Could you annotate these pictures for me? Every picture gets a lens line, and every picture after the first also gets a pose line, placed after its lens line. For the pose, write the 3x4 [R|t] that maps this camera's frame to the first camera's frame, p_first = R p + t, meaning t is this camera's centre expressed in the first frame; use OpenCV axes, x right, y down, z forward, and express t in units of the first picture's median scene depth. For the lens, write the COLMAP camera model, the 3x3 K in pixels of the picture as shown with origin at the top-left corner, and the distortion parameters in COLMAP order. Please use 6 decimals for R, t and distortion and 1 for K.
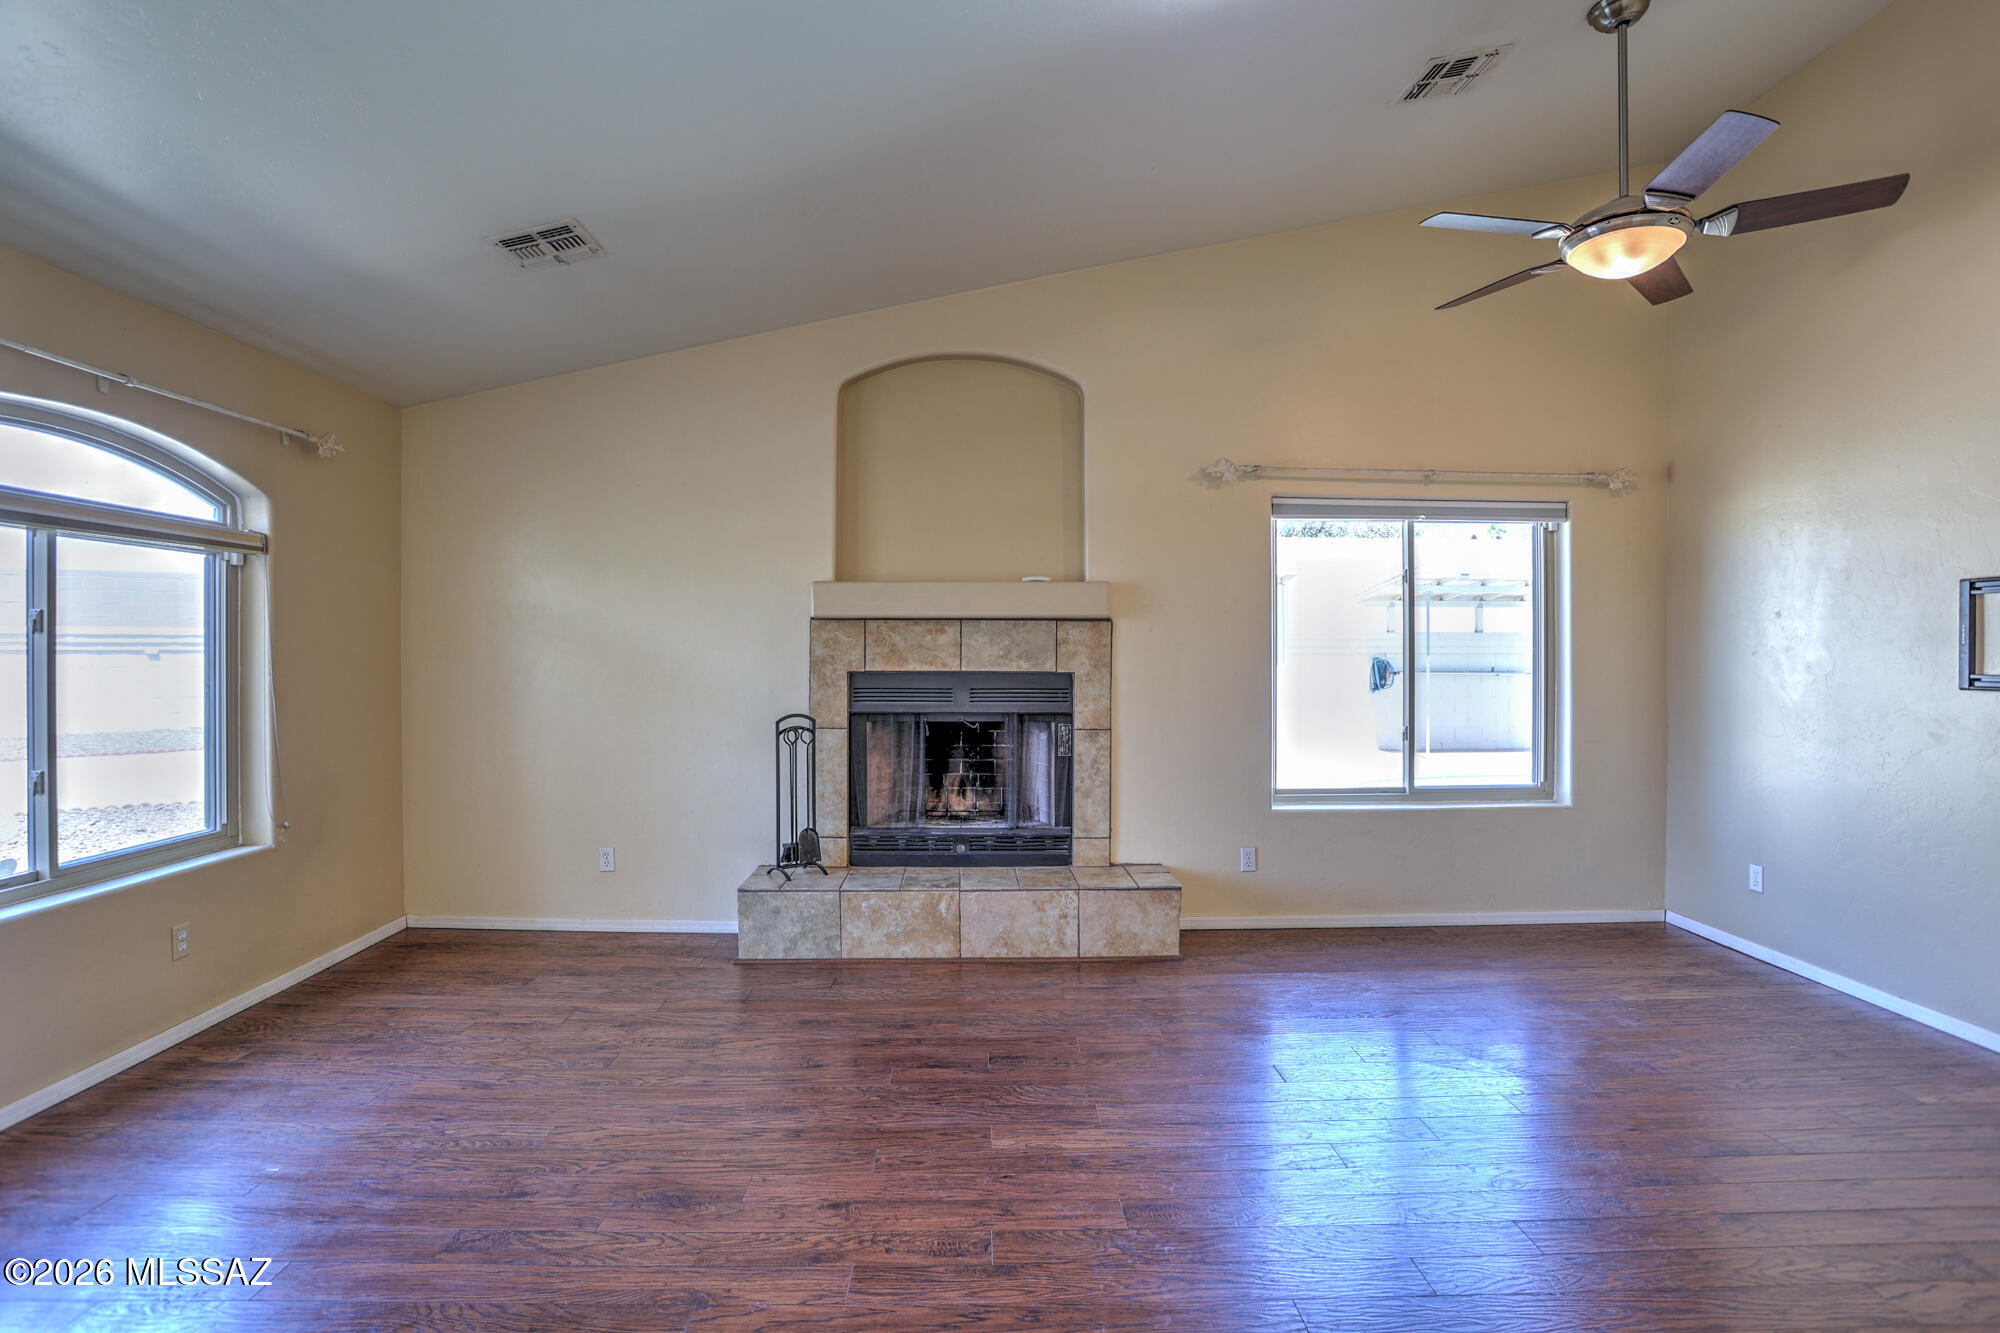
lens RADIAL K [[982.0, 0, 992.8], [0, 982.0, 653.7], [0, 0, 1]] dist [-0.058586, 0.017259]
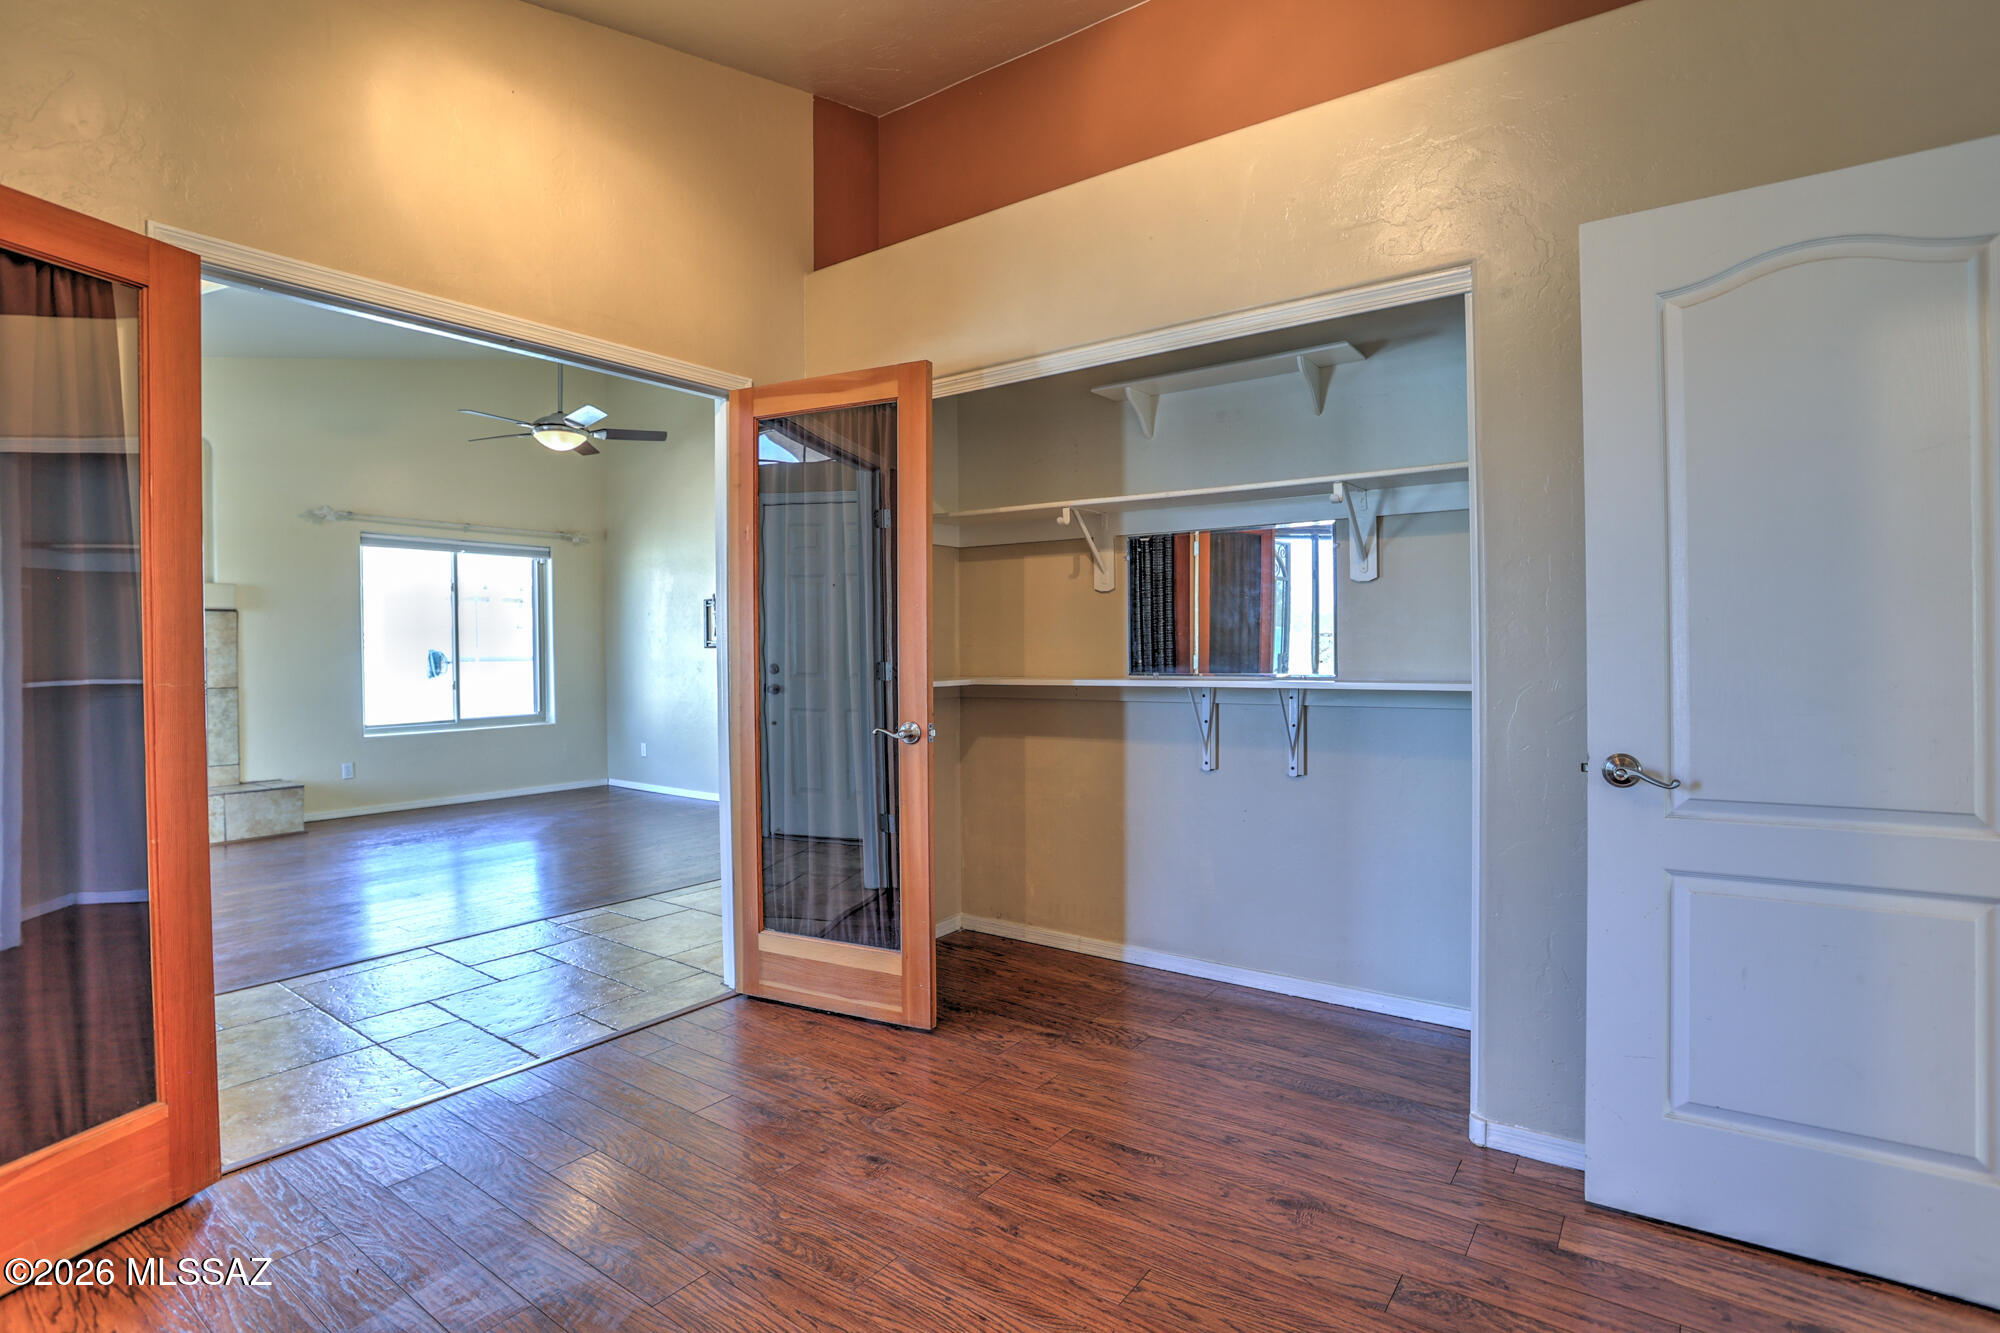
lens RADIAL K [[982.0, 0, 991.8], [0, 982.0, 652.0], [0, 0, 1]] dist [-0.058586, 0.017259]
pose [[0.616906, -0.010009, 0.786973, -0.291870], [0.017081, 0.999854, -0.000674, 0.045151], [-0.786851, 0.013859, 0.616987, -0.709091]]
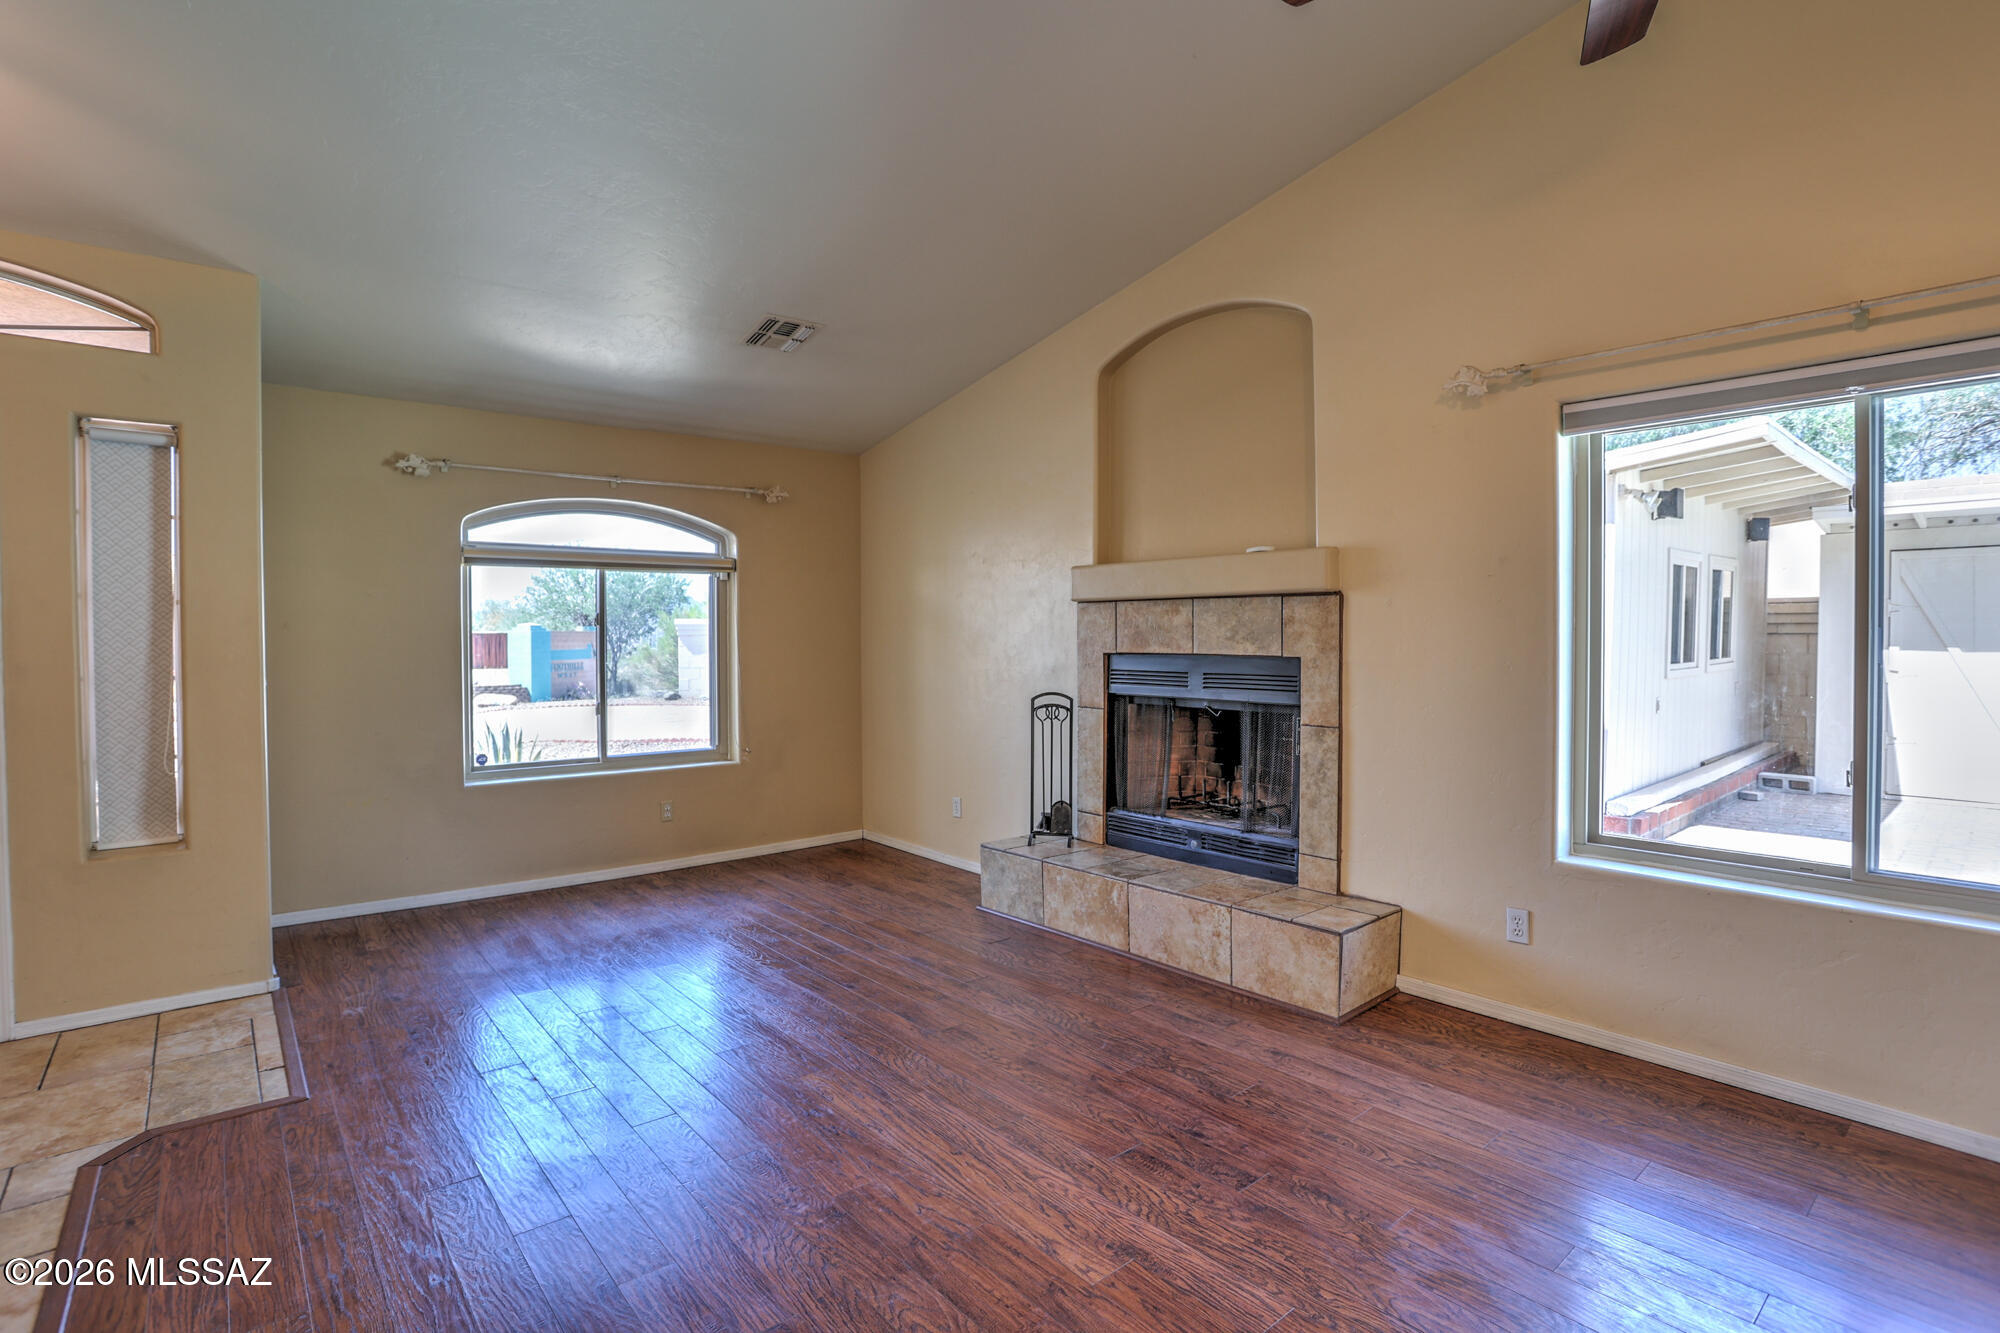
lens RADIAL K [[982.0, 0, 991.0], [0, 982.0, 647.3], [0, 0, 1]] dist [-0.058586, 0.017259]
pose [[0.621556, 0.005716, -0.783349, 0.574895], [0.002710, 0.999952, 0.009446, 0.002110], [0.783365, -0.007994, 0.621510, 0.273806]]
